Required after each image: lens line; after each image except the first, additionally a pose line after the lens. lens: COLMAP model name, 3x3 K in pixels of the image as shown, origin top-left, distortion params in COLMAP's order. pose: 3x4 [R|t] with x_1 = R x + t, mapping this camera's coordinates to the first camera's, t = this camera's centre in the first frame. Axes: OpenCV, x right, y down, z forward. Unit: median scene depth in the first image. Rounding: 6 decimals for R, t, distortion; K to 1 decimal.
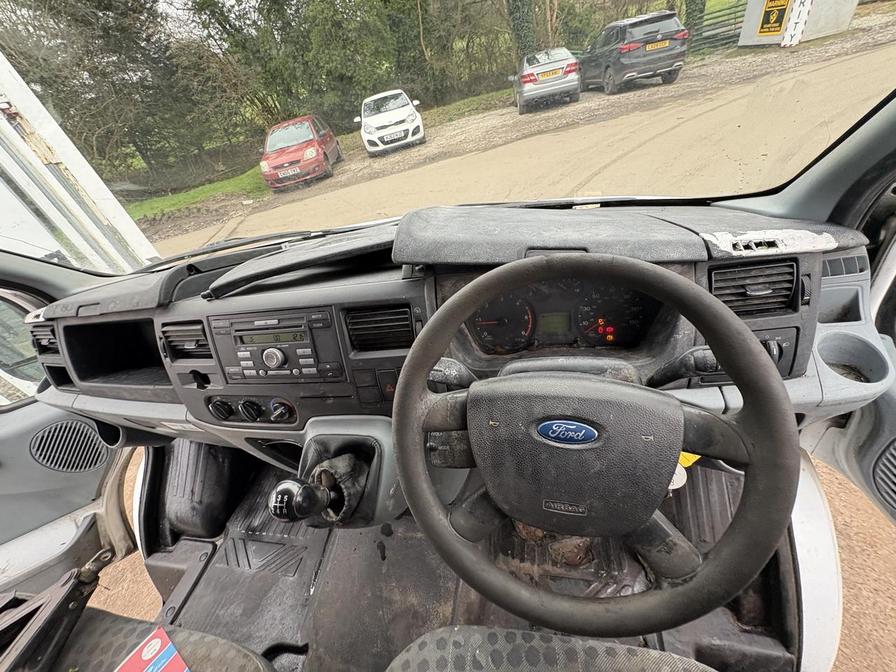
lens RADIAL K [[354.3, 0, 450.7], [0, 354.3, 336.4], [0, 0, 1]] dist [0.000466, -0.000456]
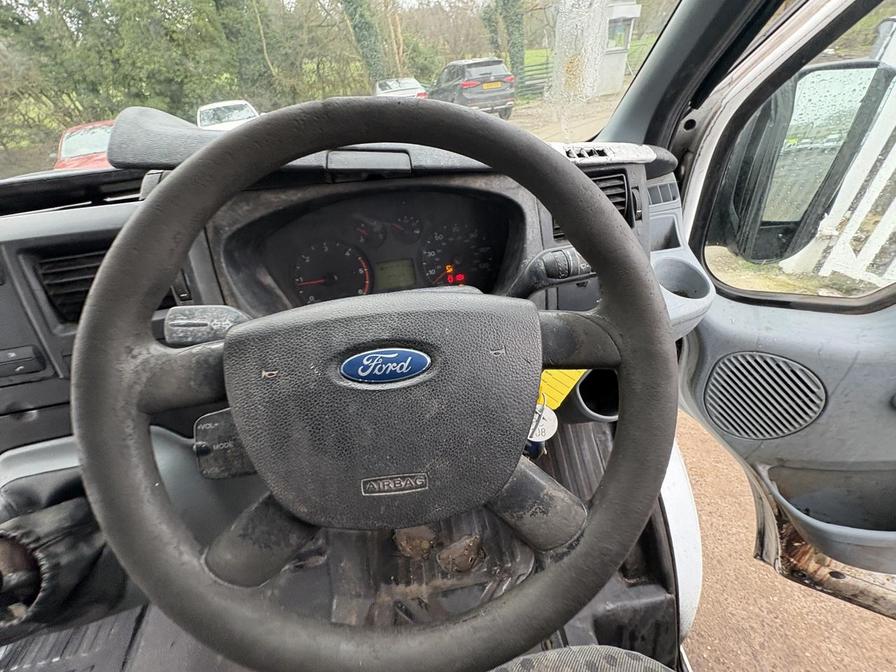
lens RADIAL K [[355.2, 0, 448.0], [0, 355.2, 336.0], [0, 0, 1]] dist [-0.002534, 0.000224]
pose [[0.944889, -0.103941, 0.310453, 0.090233], [0.121945, 0.991766, -0.039100, 0.095950], [-0.303832, 0.074804, 0.949784, 0.131773]]
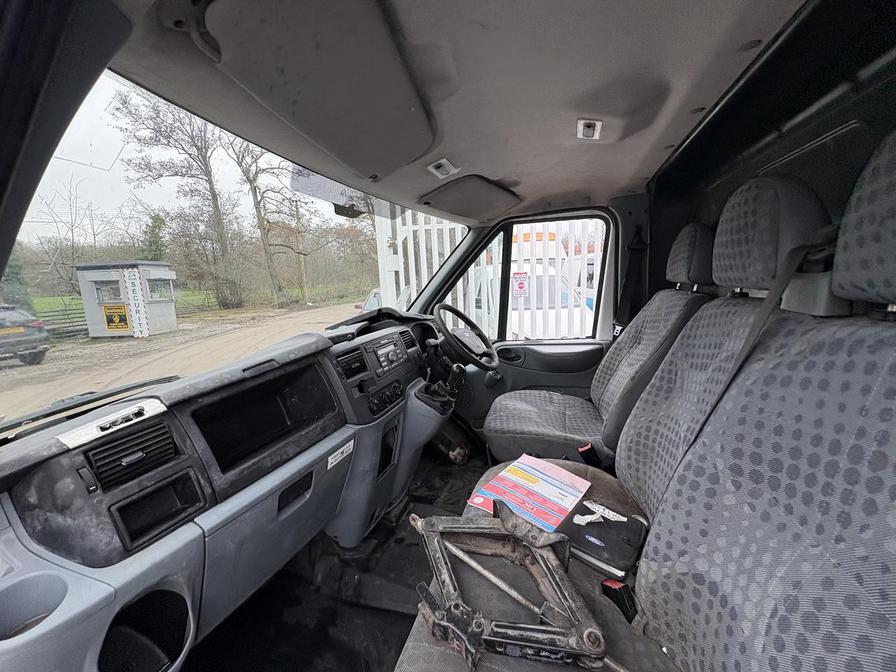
lens RADIAL K [[355.2, 0, 448.0], [0, 355.2, 336.0], [0, 0, 1]] dist [-0.002534, 0.000224]
pose [[0.154625, 0.035331, 0.987341, -1.480117], [0.622831, 0.772278, -0.125176, 0.253096], [-0.766924, 0.634302, 0.097408, 0.286776]]
